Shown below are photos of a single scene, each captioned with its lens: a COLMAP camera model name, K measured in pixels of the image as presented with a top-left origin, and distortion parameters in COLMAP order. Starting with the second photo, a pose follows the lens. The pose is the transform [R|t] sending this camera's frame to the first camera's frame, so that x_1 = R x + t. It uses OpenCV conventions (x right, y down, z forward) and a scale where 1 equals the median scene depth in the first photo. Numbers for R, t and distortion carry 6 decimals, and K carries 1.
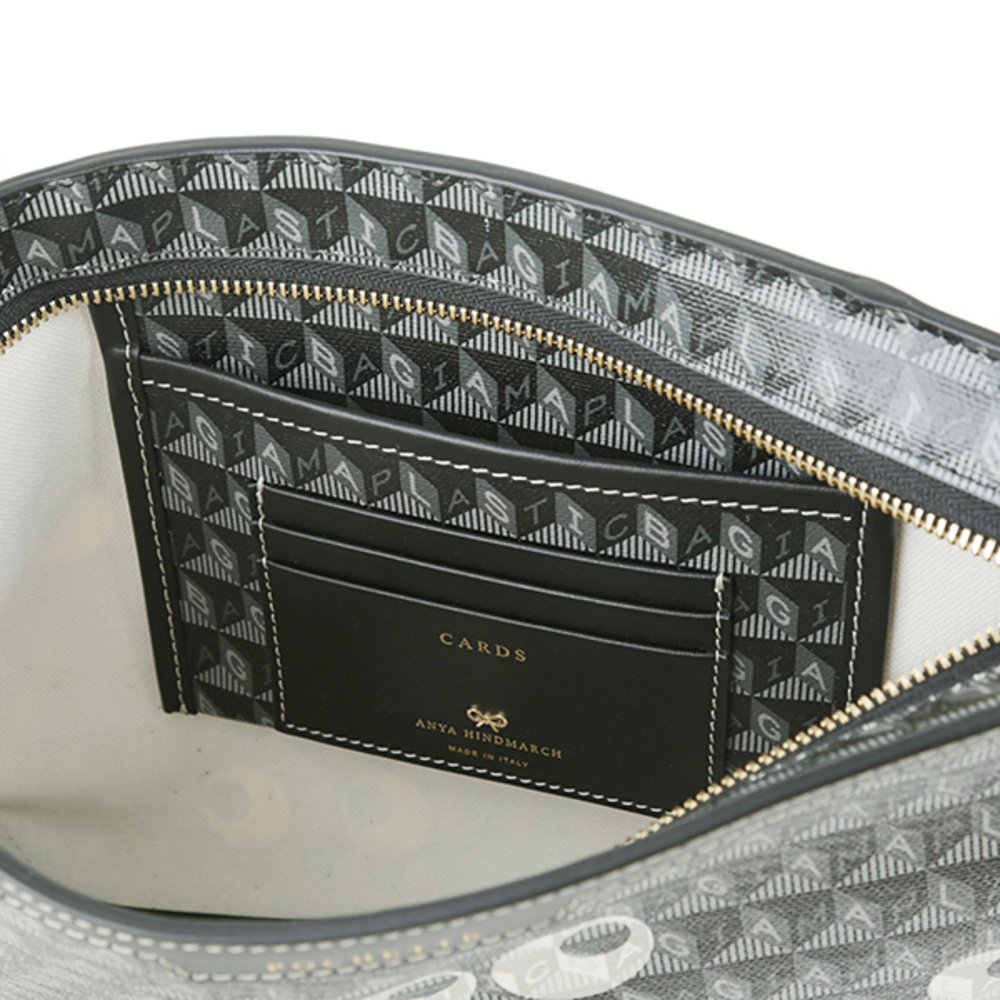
lens RADIAL K [[1761.7, 0, 498.2], [0, 1761.7, 502.0], [0, 0, 1]] dist [0.275173, 0.000000]
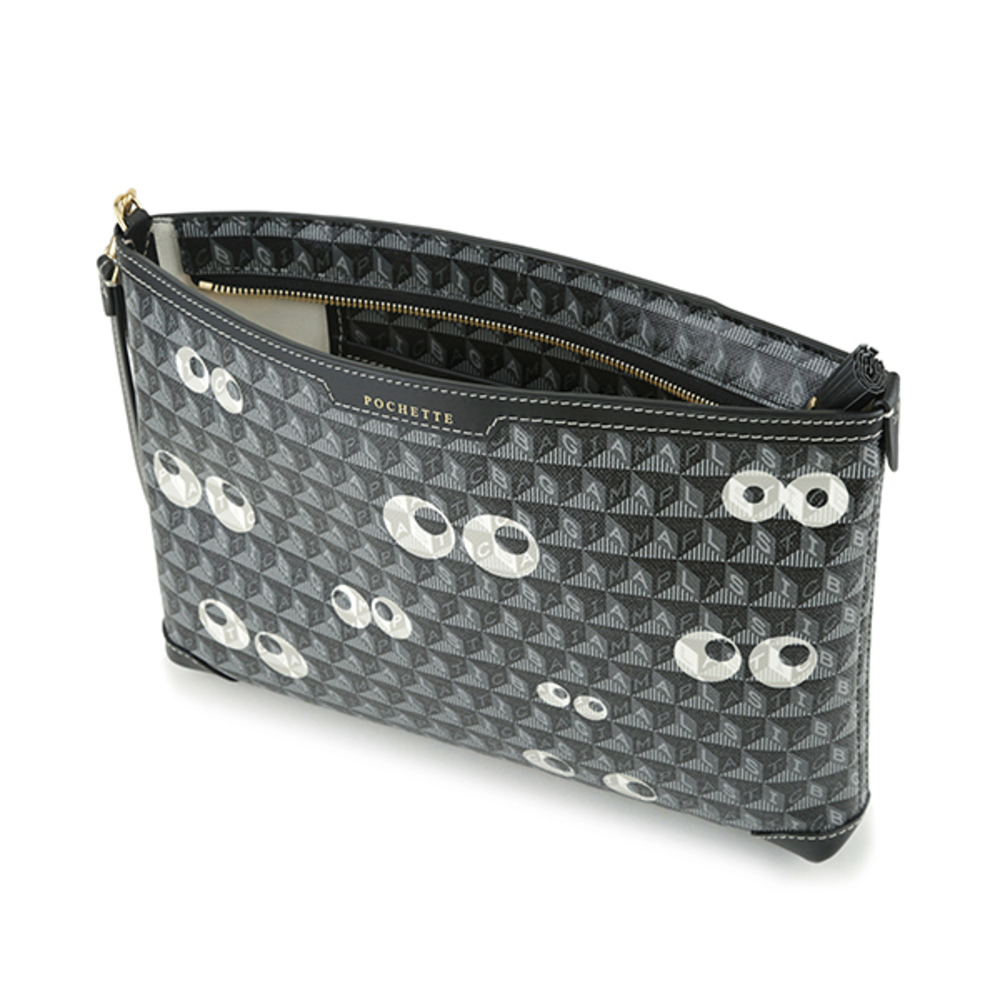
lens RADIAL K [[1761.7, 0, 504.7], [0, 1761.7, 504.4], [0, 0, 1]] dist [0.275173, 0.000000]
pose [[0.992362, -0.065382, -0.104608, 0.174349], [0.066464, 0.997765, 0.006887, 0.078533], [0.103924, -0.013787, 0.994490, -0.968328]]
